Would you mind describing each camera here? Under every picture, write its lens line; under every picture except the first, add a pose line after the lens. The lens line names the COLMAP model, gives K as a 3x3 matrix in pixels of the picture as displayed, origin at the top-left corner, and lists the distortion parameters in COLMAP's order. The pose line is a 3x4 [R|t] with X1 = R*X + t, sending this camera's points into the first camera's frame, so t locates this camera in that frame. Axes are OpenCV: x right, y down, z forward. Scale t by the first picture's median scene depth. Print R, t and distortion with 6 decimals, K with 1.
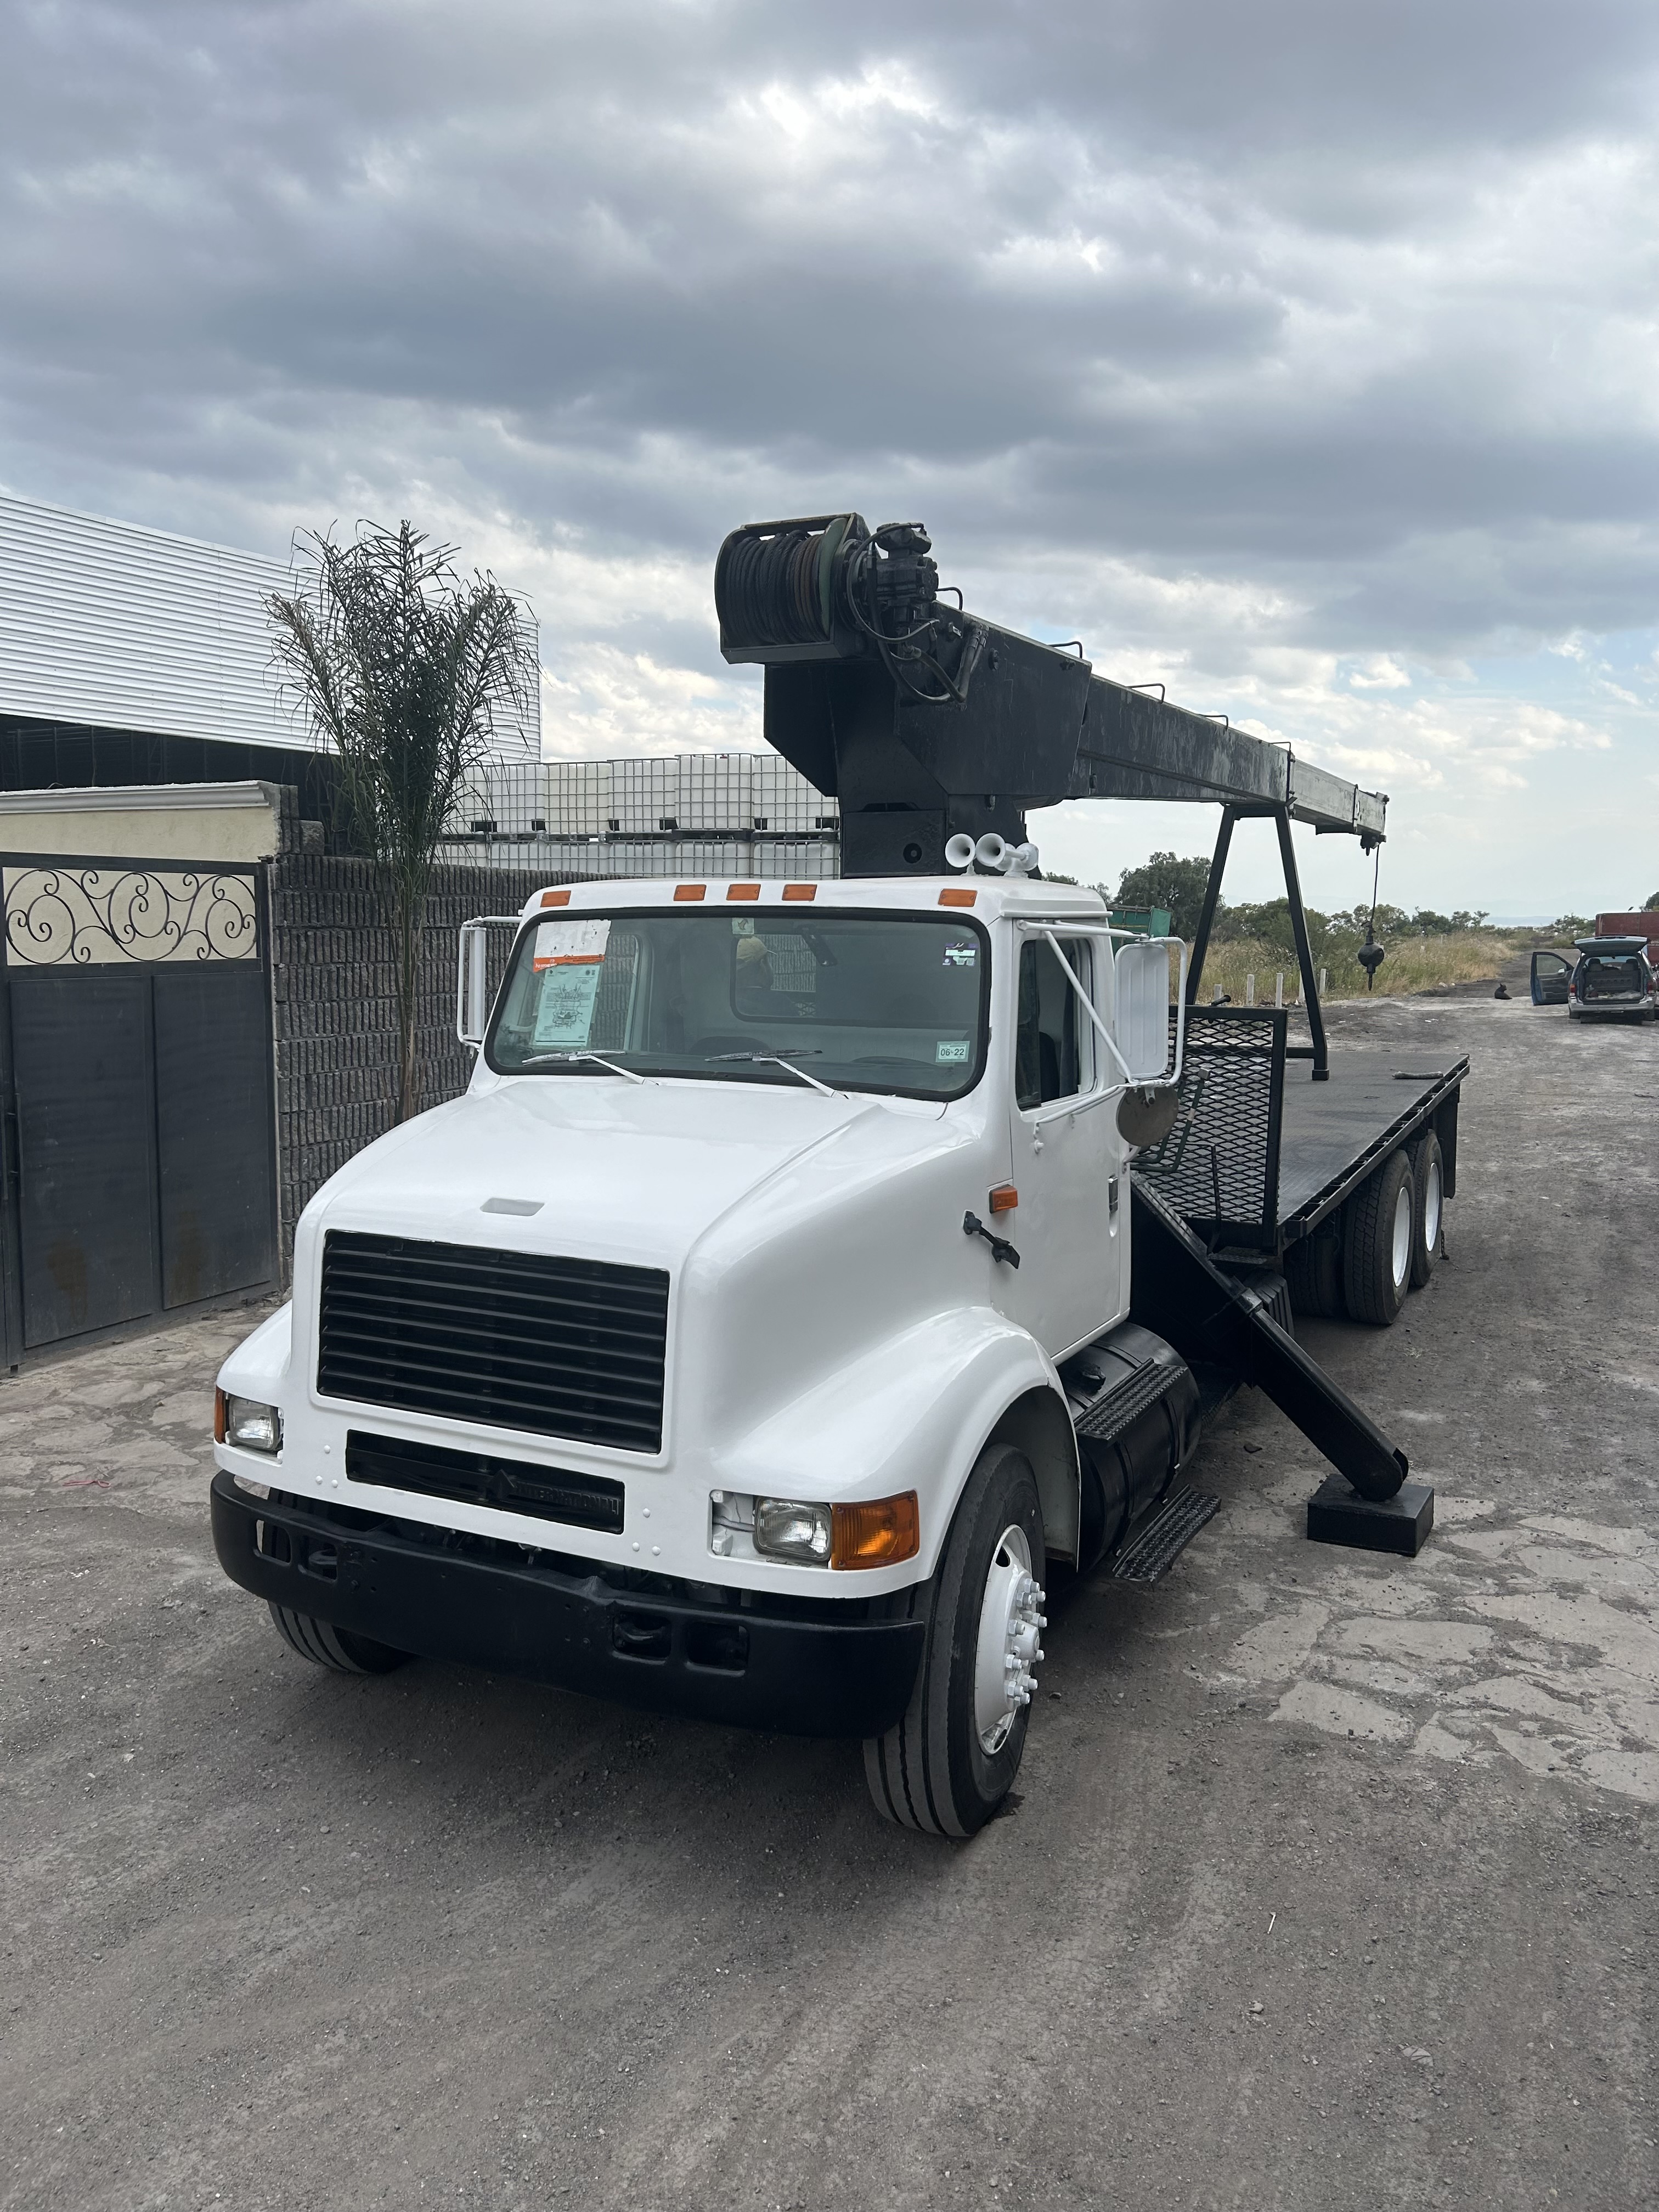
lens RADIAL K [[1665.0, 0, 815.6], [0, 1665.0, 1114.1], [0, 0, 1]] dist [0.055920, -0.060043]
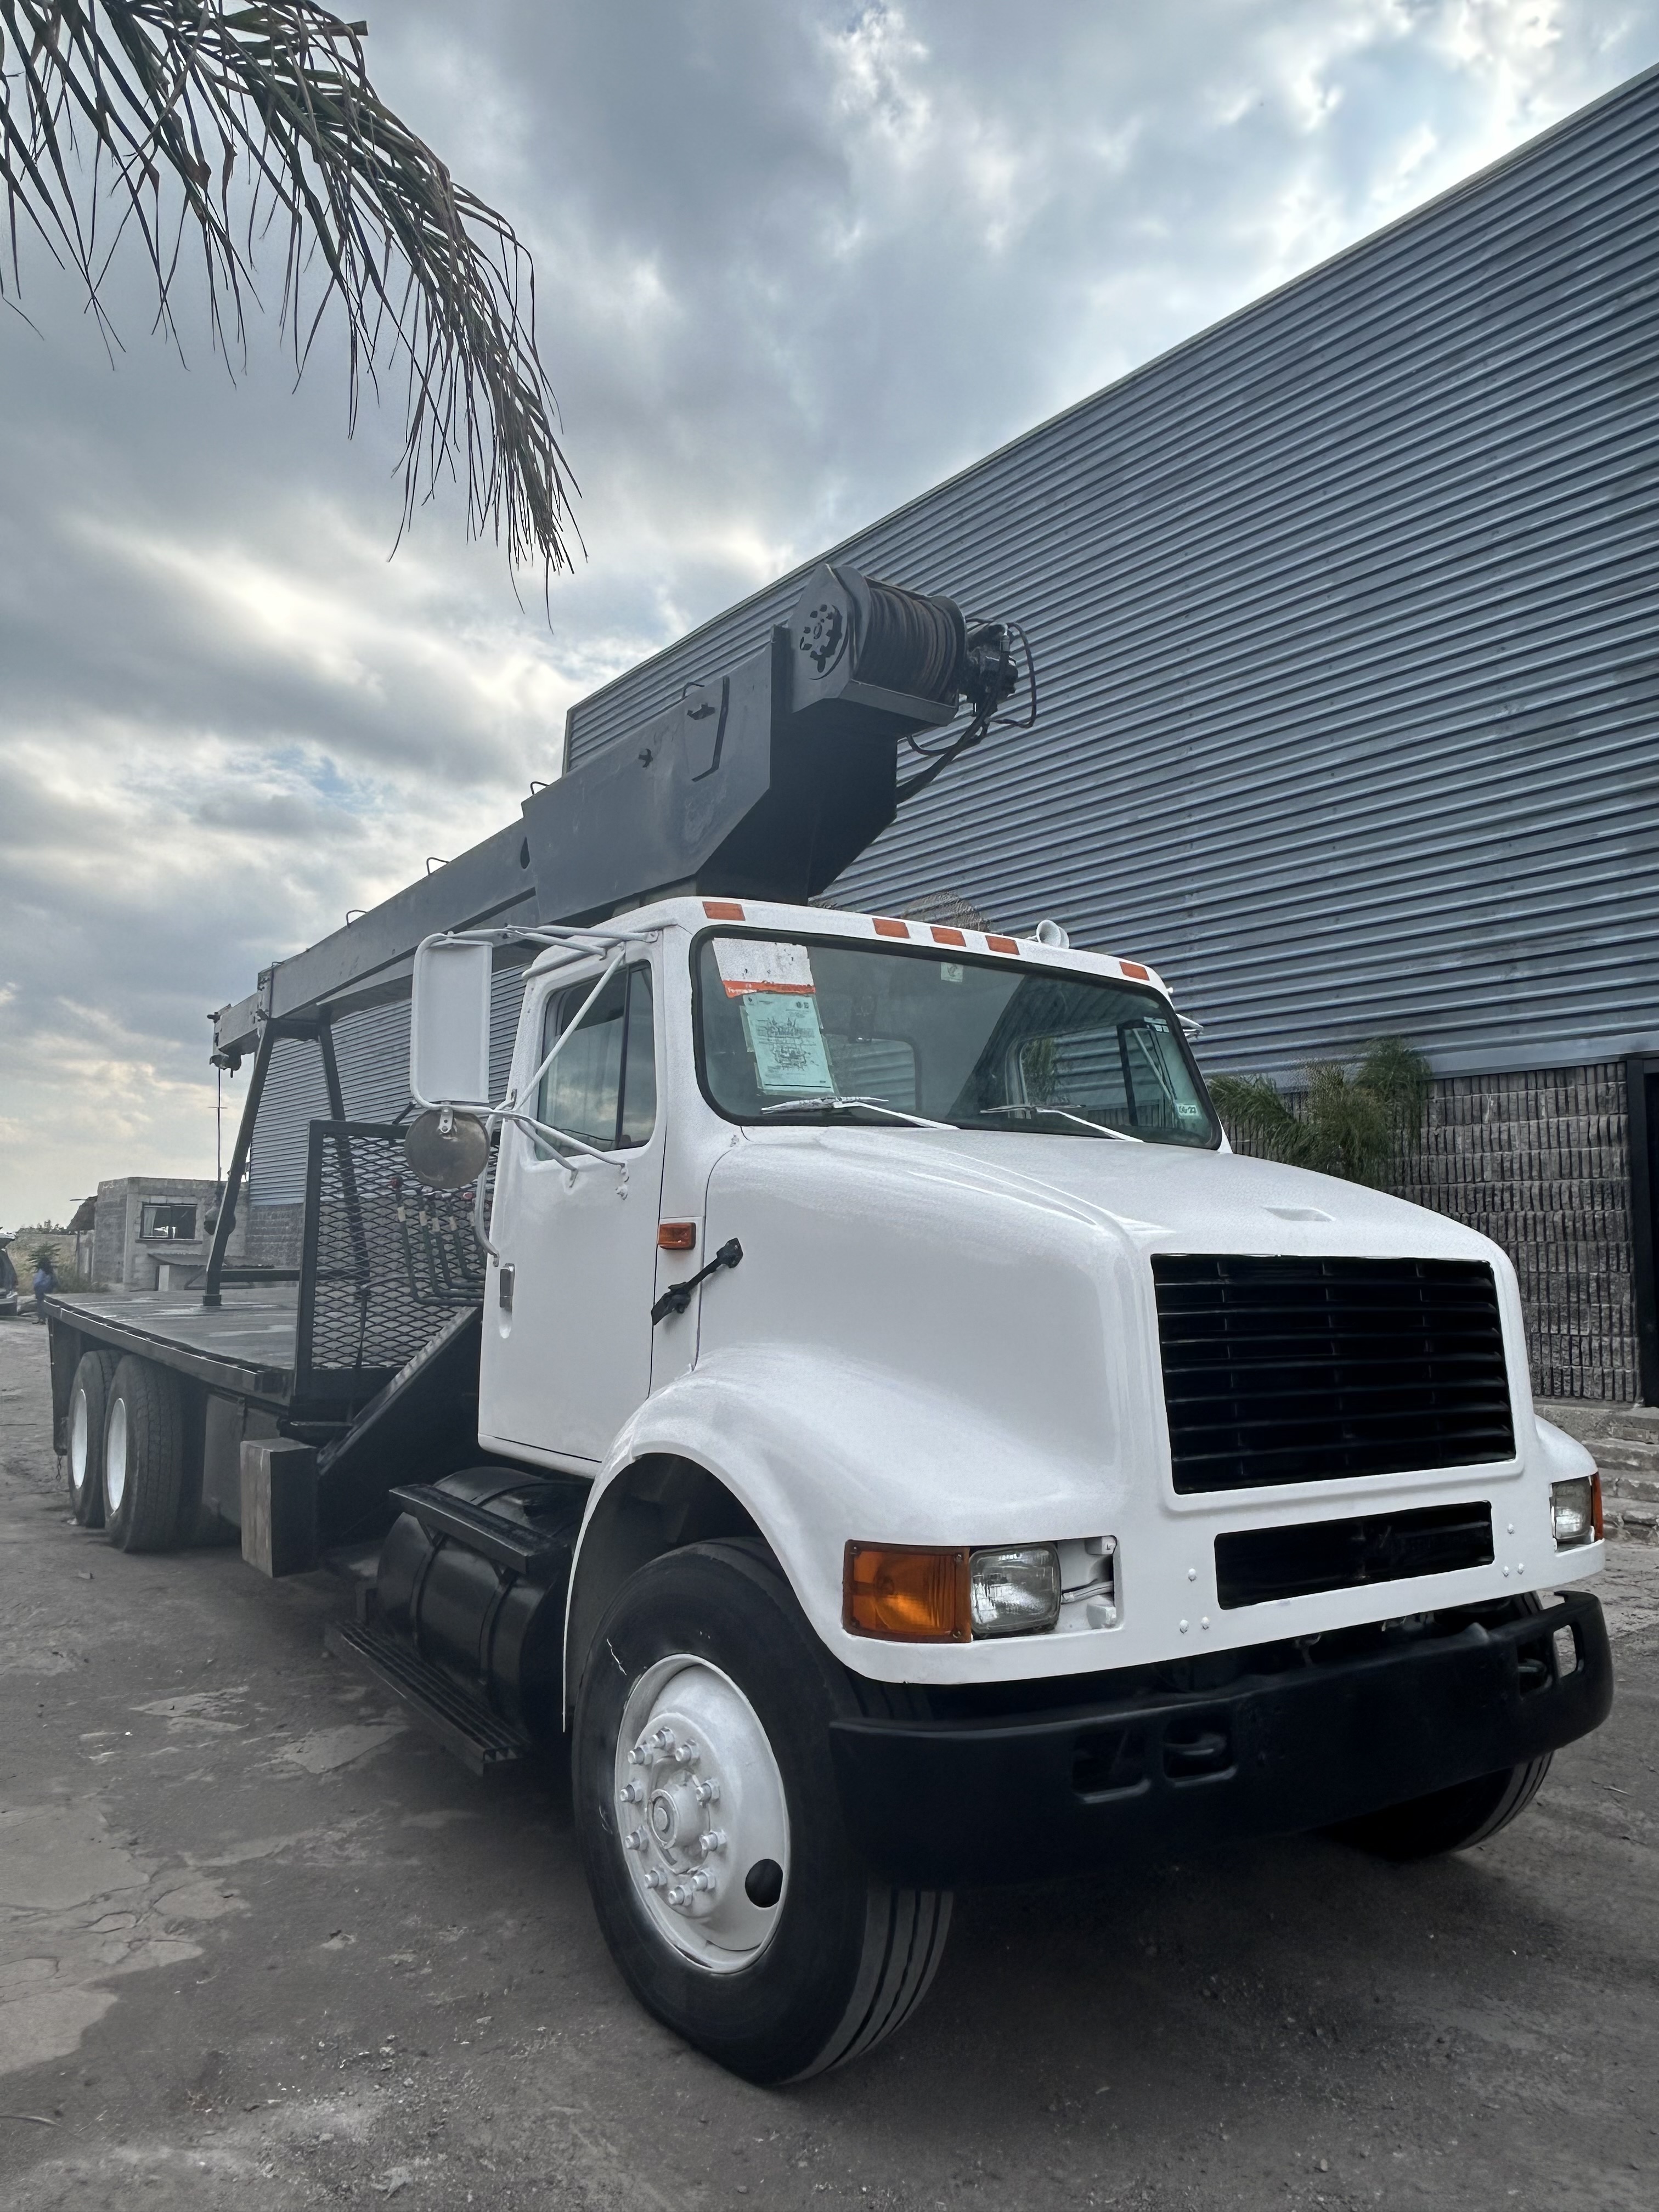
lens RADIAL K [[1536.9, 0, 824.3], [0, 1536.9, 1090.0], [0, 0, 1]] dist [0.009734, -0.001362]
pose [[0.475518, 0.099681, 0.874040, -0.611204], [0.102439, 0.980526, -0.167557, 0.062361], [-0.873721, 0.169212, 0.456046, 0.530488]]
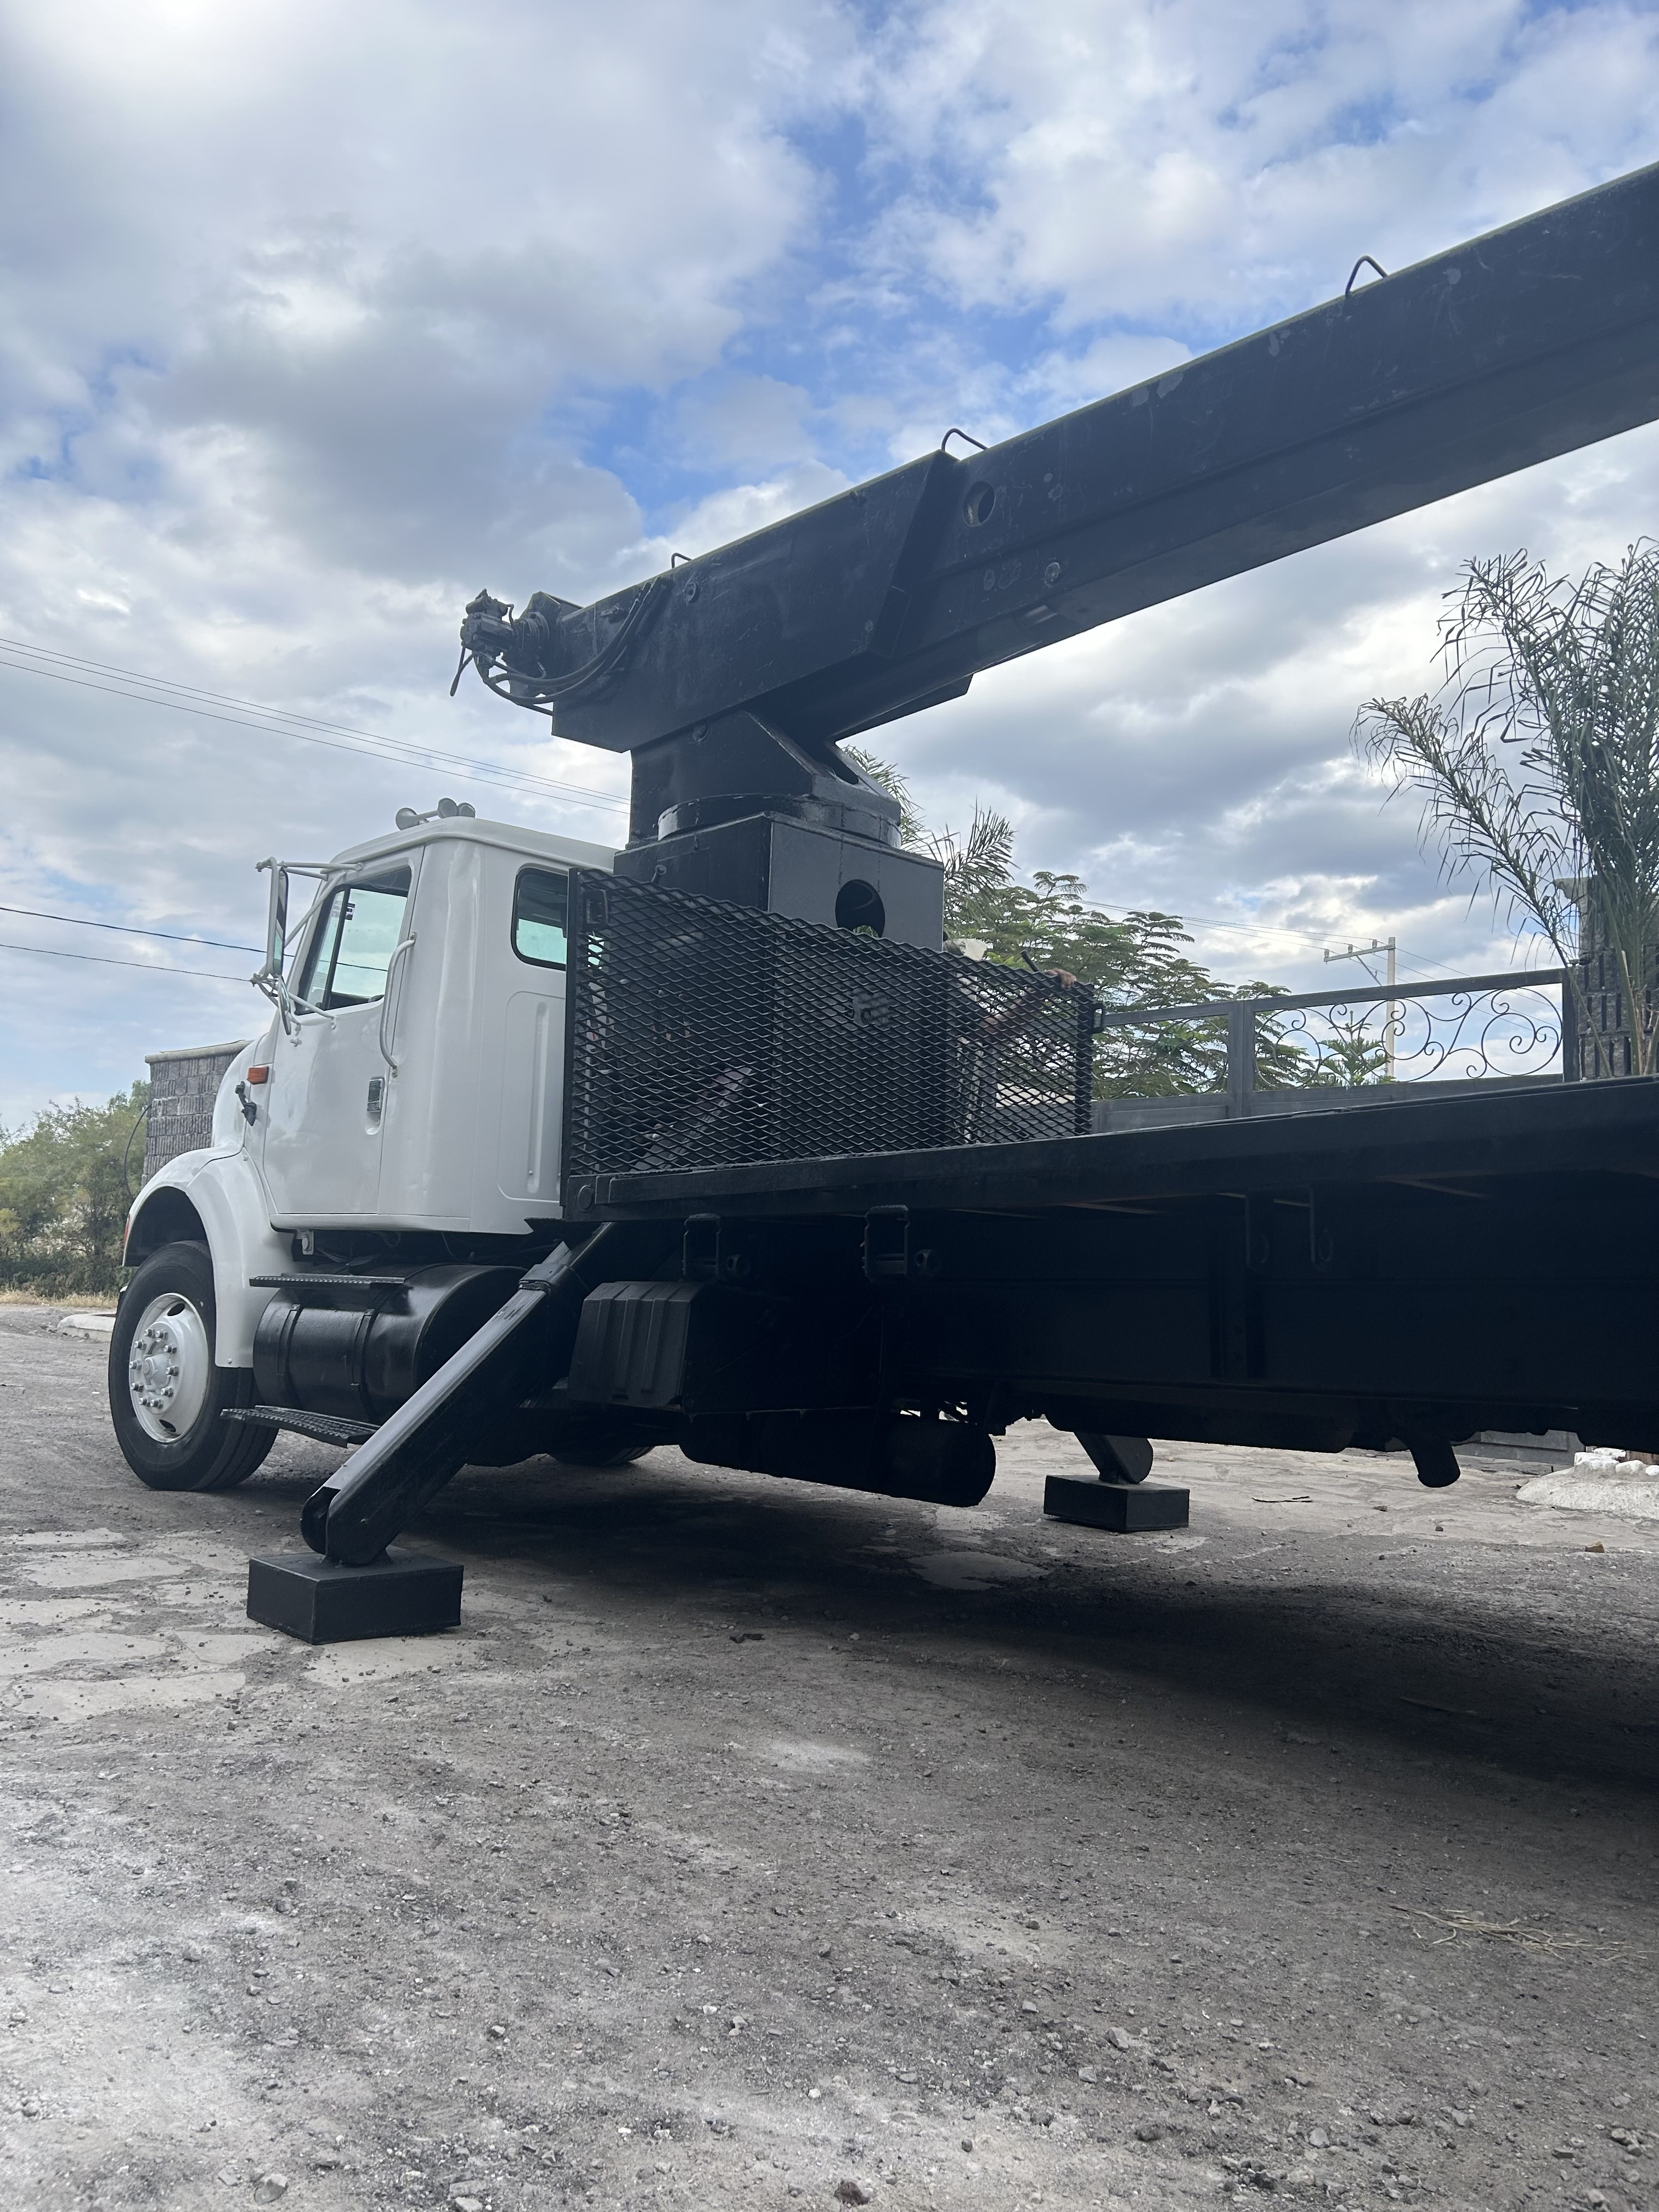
lens RADIAL K [[1665.0, 0, 849.9], [0, 1665.0, 1125.4], [0, 0, 1]] dist [0.055920, -0.060043]
pose [[-0.315442, -0.119541, -0.941385, 0.893370], [-0.153626, 0.985380, -0.073650, 0.083737], [0.936427, 0.121389, -0.329195, 1.345172]]
